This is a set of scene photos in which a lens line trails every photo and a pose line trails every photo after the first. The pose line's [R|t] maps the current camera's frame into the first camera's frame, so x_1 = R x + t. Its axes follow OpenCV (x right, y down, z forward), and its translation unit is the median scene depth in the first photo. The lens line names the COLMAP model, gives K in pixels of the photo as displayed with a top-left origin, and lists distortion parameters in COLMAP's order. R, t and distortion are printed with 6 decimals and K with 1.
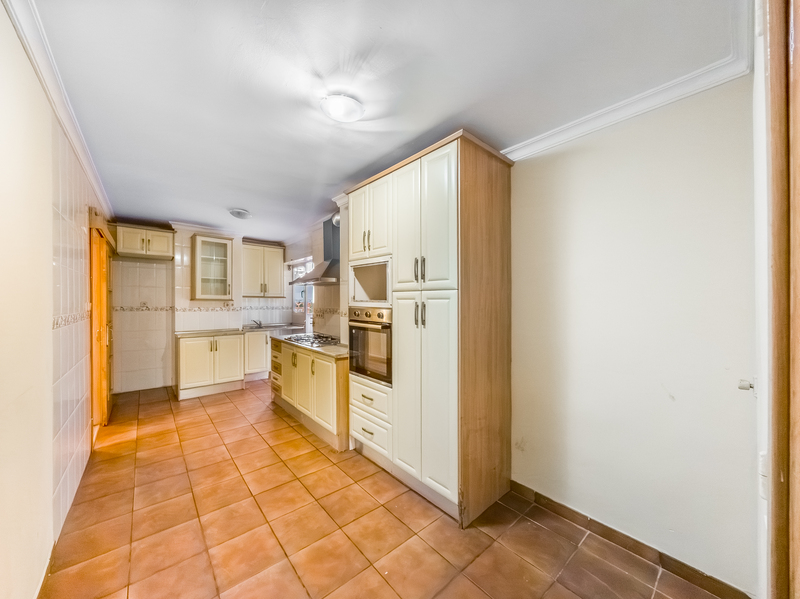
lens RADIAL K [[304.2, 0, 393.4], [0, 304.2, 312.9], [0, 0, 1]] dist [0.000836, 0.000823]
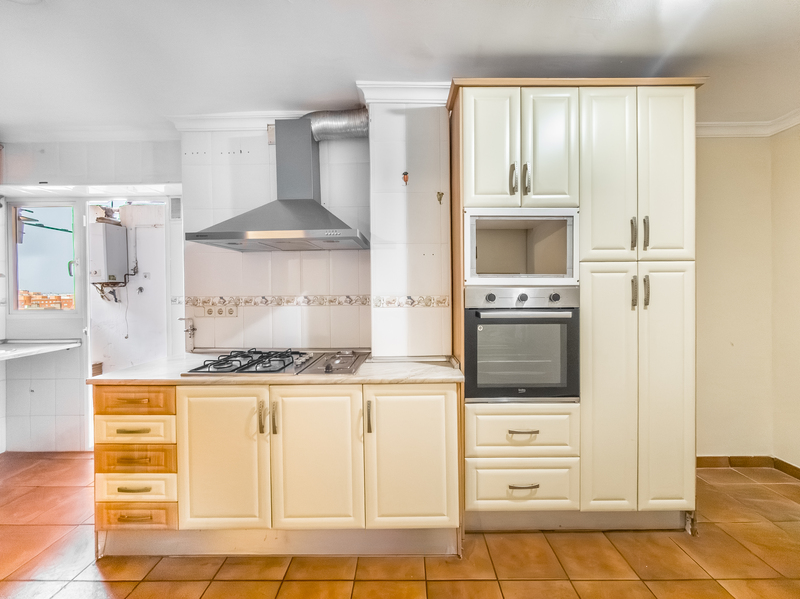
lens RADIAL K [[304.2, 0, 406.6], [0, 304.2, 299.7], [0, 0, 1]] dist [0.000836, 0.000823]
pose [[0.634237, -0.024401, 0.772754, -0.651015], [0.040413, 0.999182, -0.001619, 0.001613], [-0.772082, 0.032256, 0.634704, 0.721532]]
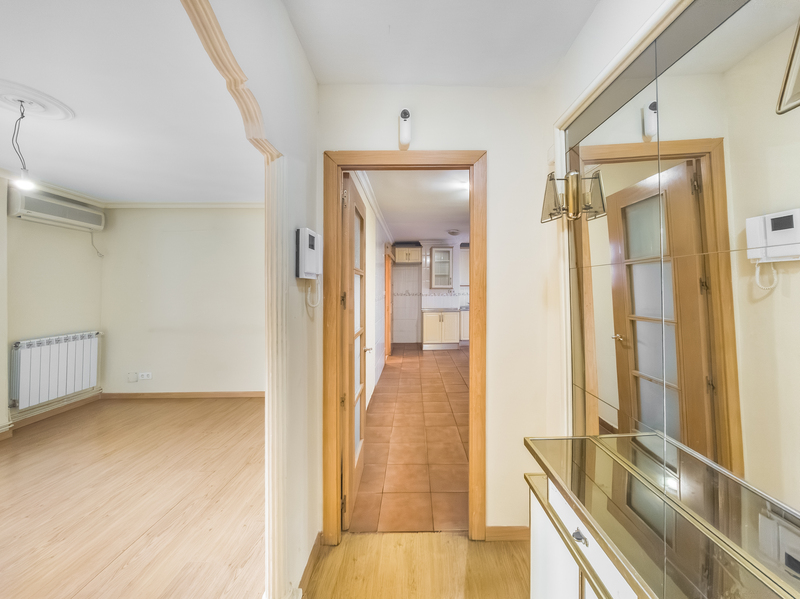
lens RADIAL K [[304.2, 0, 400.5], [0, 304.2, 294.7], [0, 0, 1]] dist [0.000836, 0.000823]
pose [[0.748036, 0.000952, -0.663658, 0.462050], [-0.008770, 0.999926, -0.008450, 0.006624], [0.663600, 0.012141, 0.747989, -0.482988]]
